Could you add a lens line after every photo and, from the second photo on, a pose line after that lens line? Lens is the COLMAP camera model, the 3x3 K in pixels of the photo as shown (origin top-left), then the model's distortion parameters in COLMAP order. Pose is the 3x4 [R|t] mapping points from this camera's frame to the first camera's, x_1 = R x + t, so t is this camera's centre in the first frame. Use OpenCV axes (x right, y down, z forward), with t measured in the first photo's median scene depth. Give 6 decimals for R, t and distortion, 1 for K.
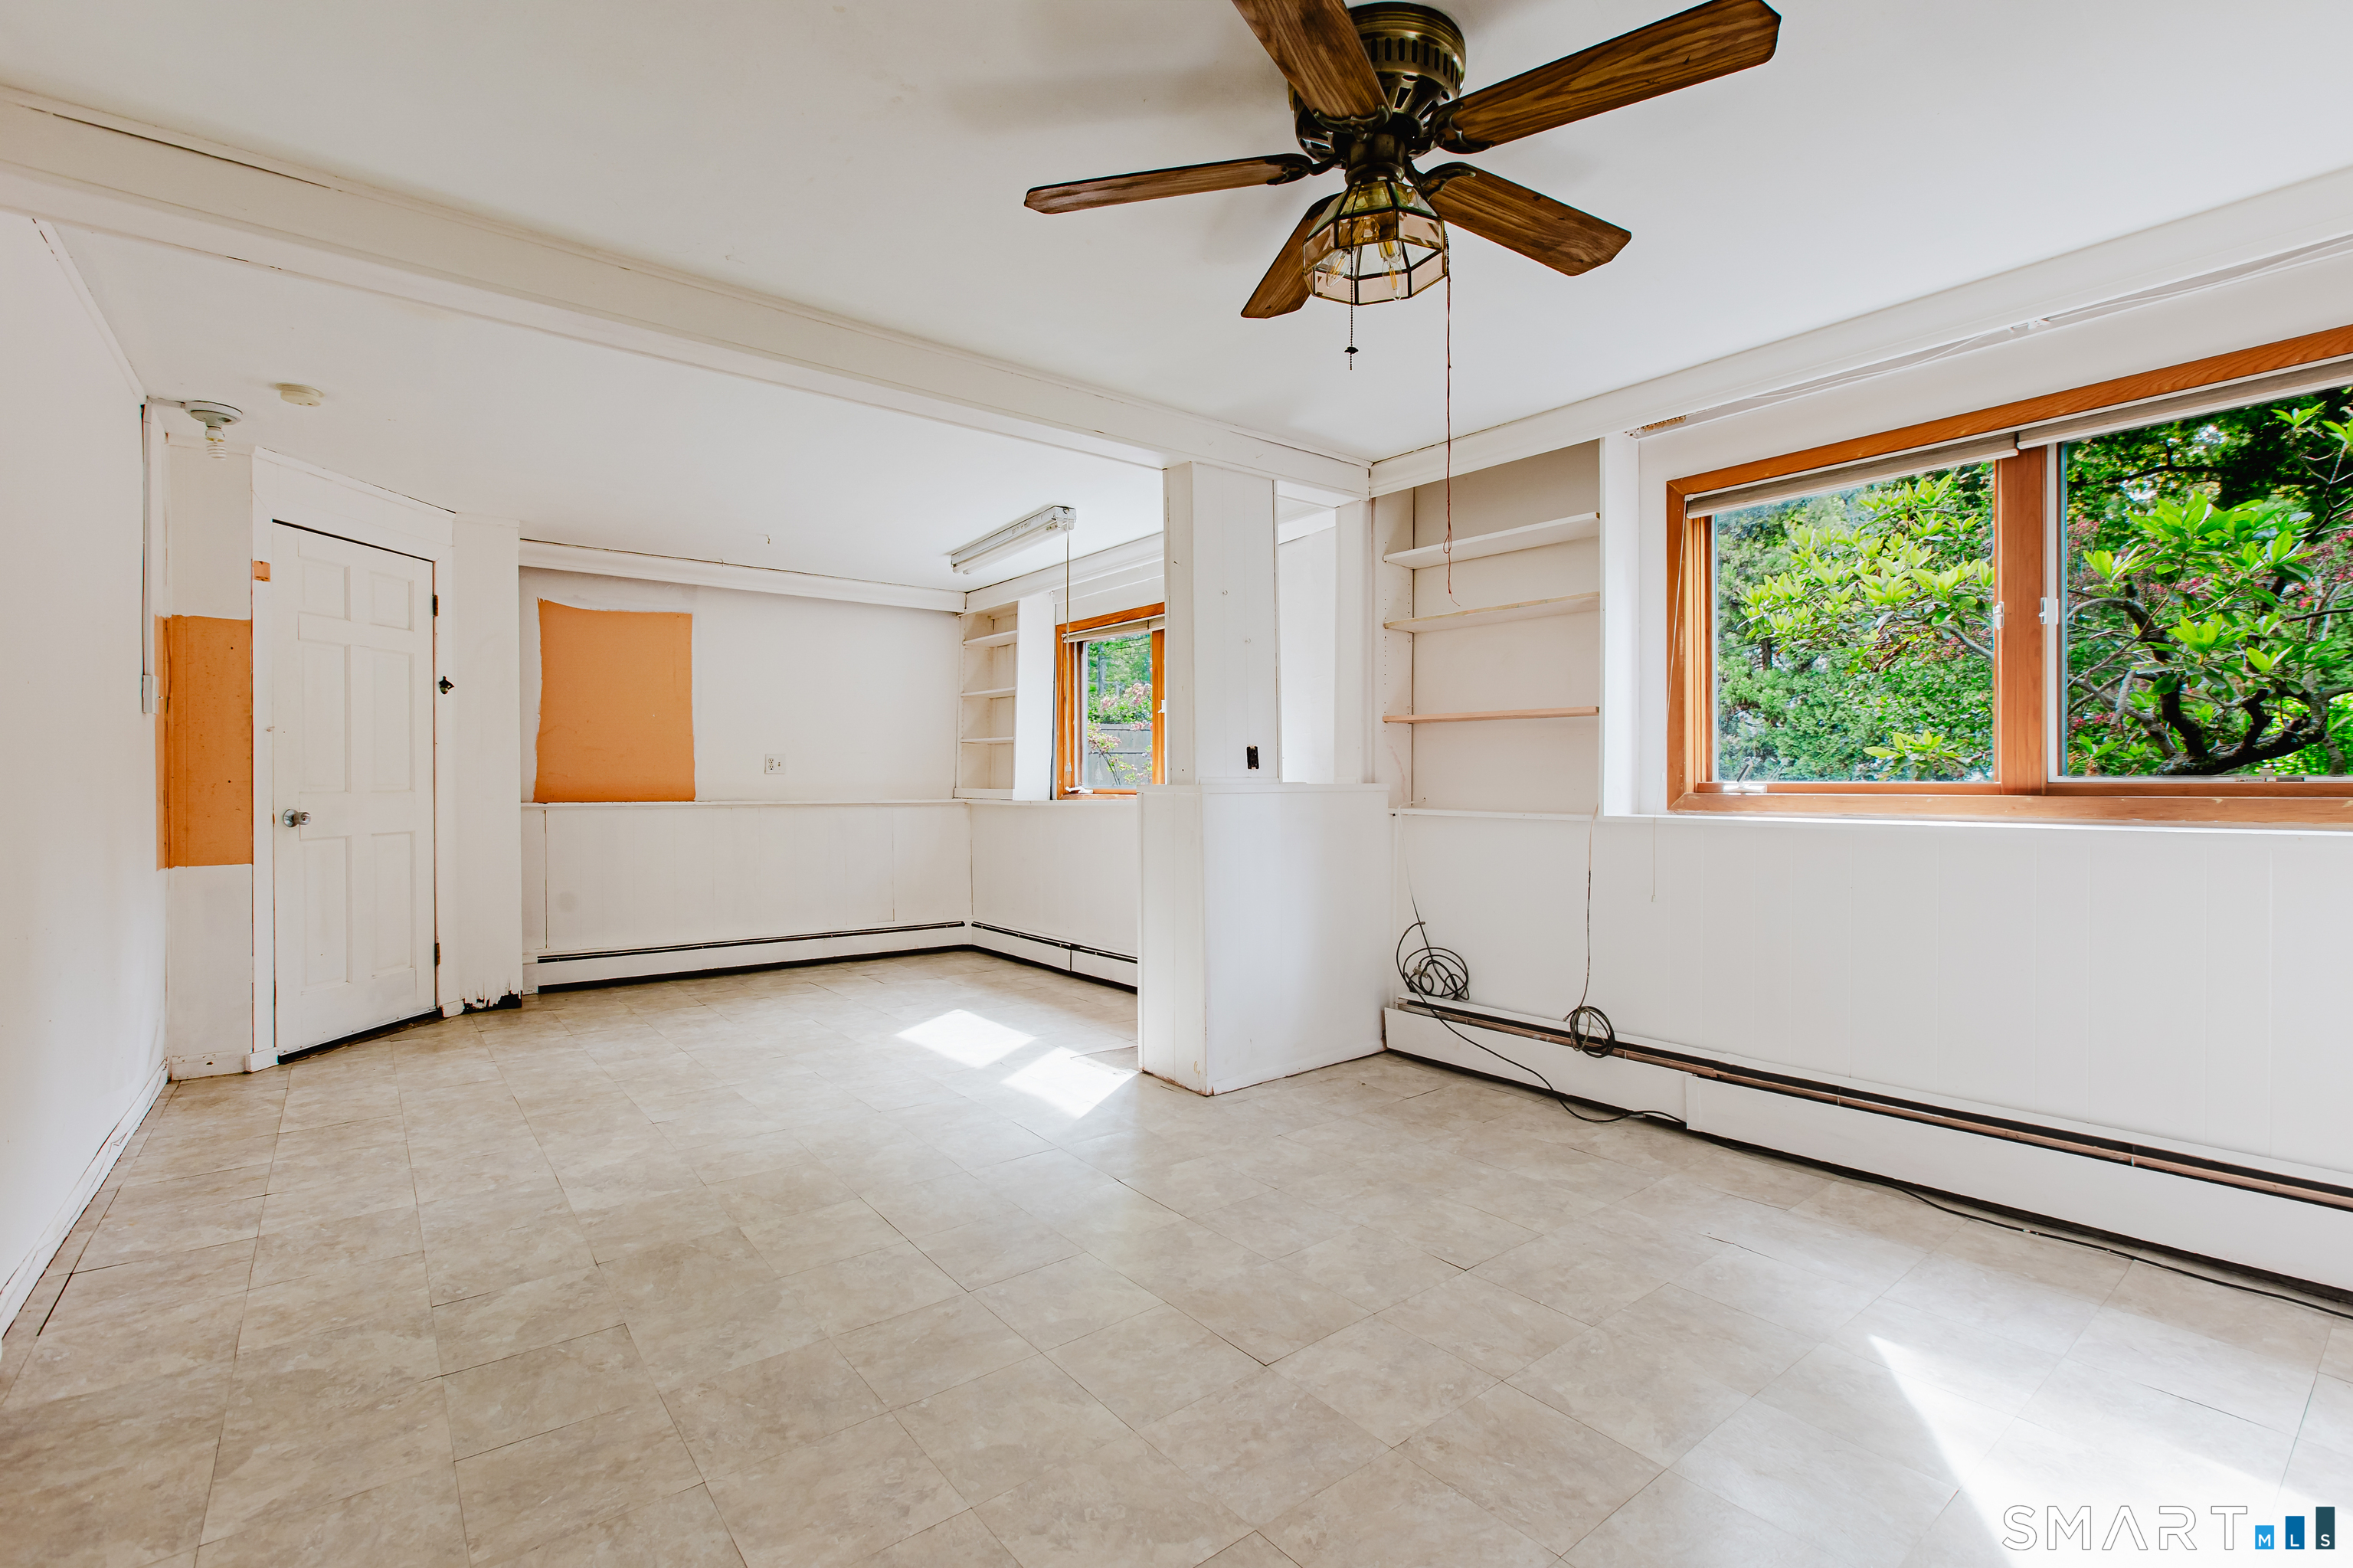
lens RADIAL K [[1046.0, 0, 1176.5], [0, 1046.0, 784.0], [0, 0, 1]] dist [0.000176, -0.000236]
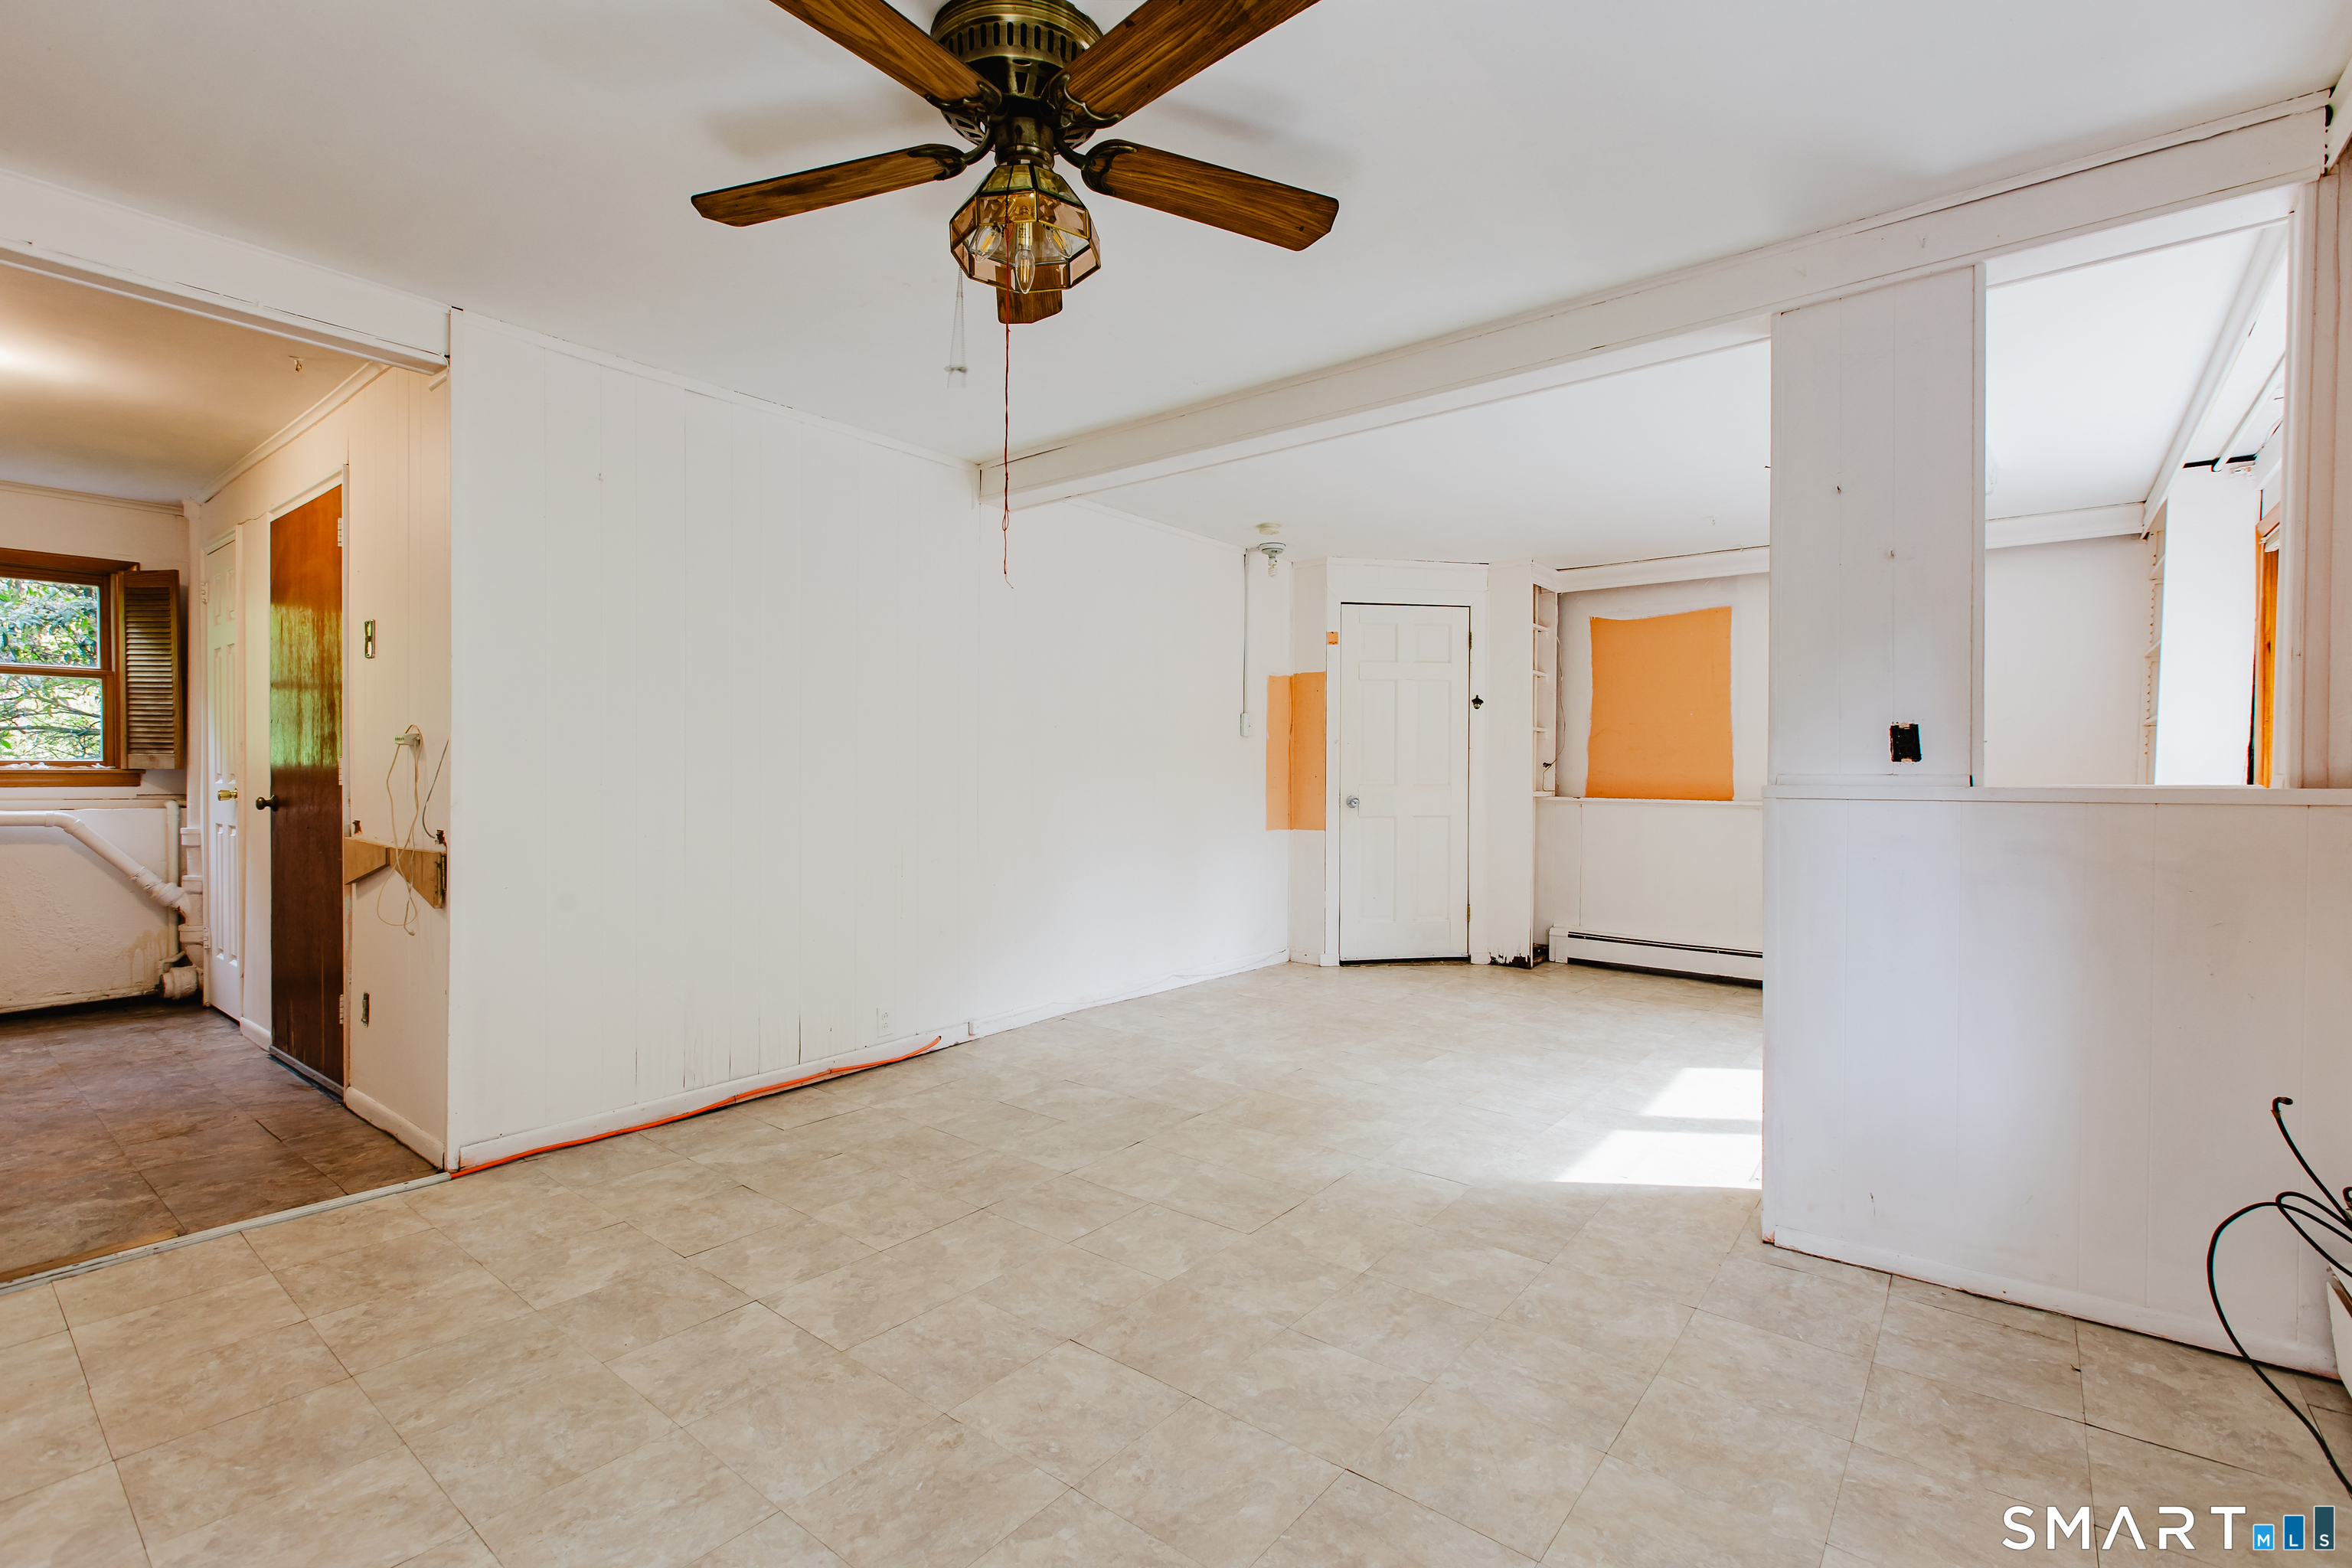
lens RADIAL K [[1052.2, 0, 1176.0], [0, 1052.2, 784.0], [0, 0, 1]] dist [-0.001731, -0.000046]
pose [[0.228163, 0.010151, -0.973570, 0.746560], [-0.010888, 0.999910, 0.007874, -0.001999], [0.973562, 0.008804, 0.228253, 0.574513]]
